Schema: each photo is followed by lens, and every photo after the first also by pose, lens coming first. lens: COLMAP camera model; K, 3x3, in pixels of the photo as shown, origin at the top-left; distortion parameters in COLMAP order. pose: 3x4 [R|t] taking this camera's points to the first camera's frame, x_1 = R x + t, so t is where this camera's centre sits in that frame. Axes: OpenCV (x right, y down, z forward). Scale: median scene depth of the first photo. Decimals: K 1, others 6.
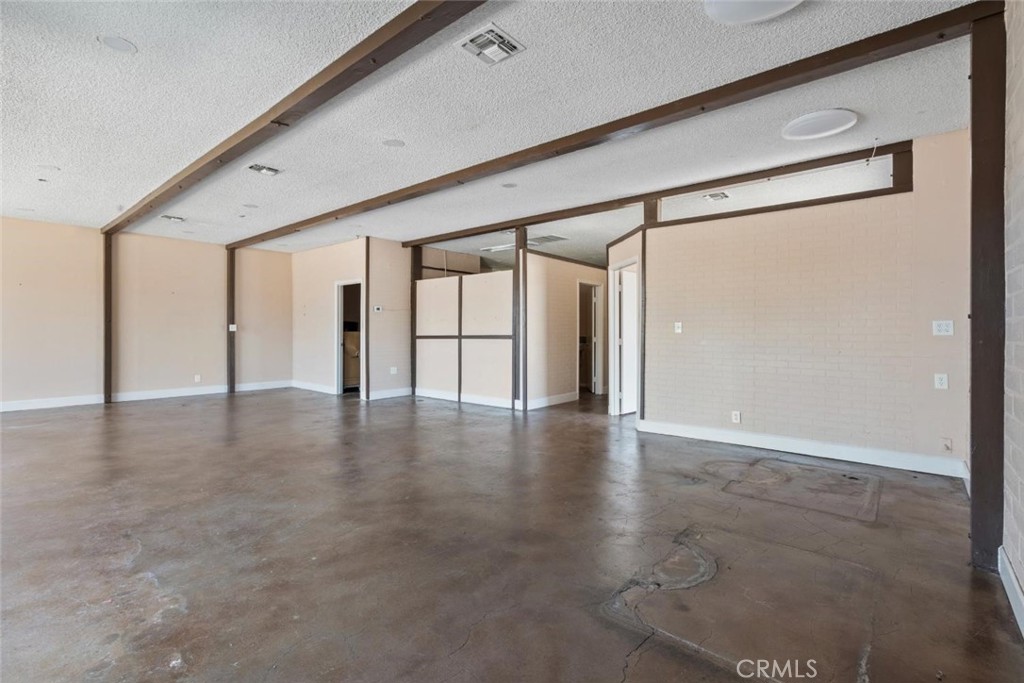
lens RADIAL K [[467.7, 0, 514.7], [0, 467.7, 335.0], [0, 0, 1]] dist [-0.002367, 0.000770]
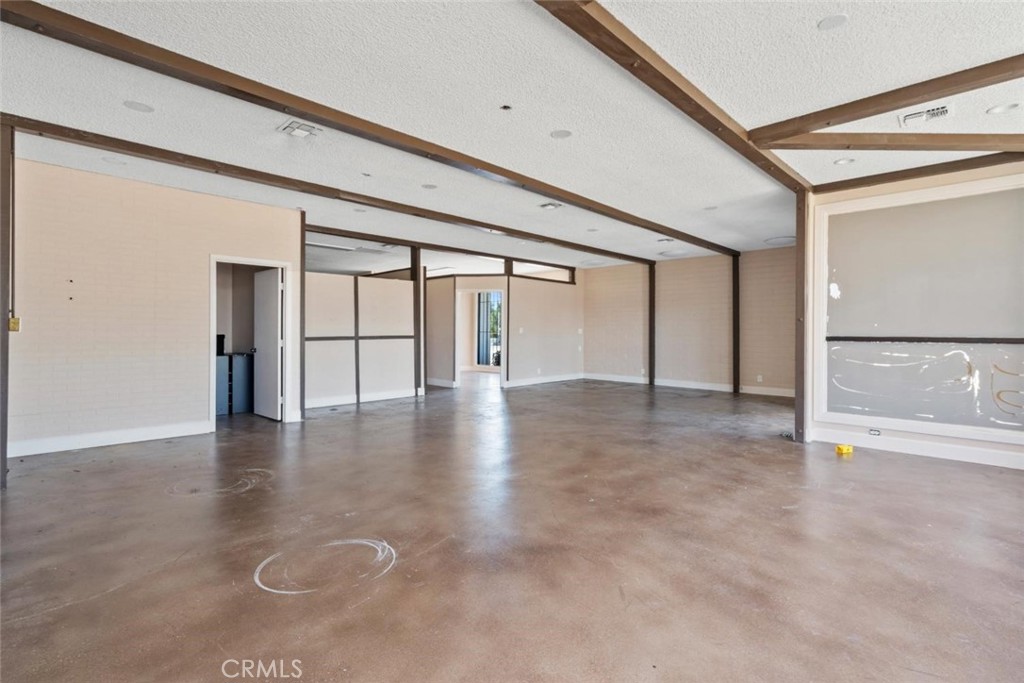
lens RADIAL K [[467.7, 0, 516.7], [0, 467.7, 339.0], [0, 0, 1]] dist [-0.002367, 0.000770]
pose [[0.063866, -0.017378, 0.997807, -1.186578], [0.004889, 0.999842, 0.017101, -0.009280], [-0.997946, 0.003786, 0.063941, 0.656665]]
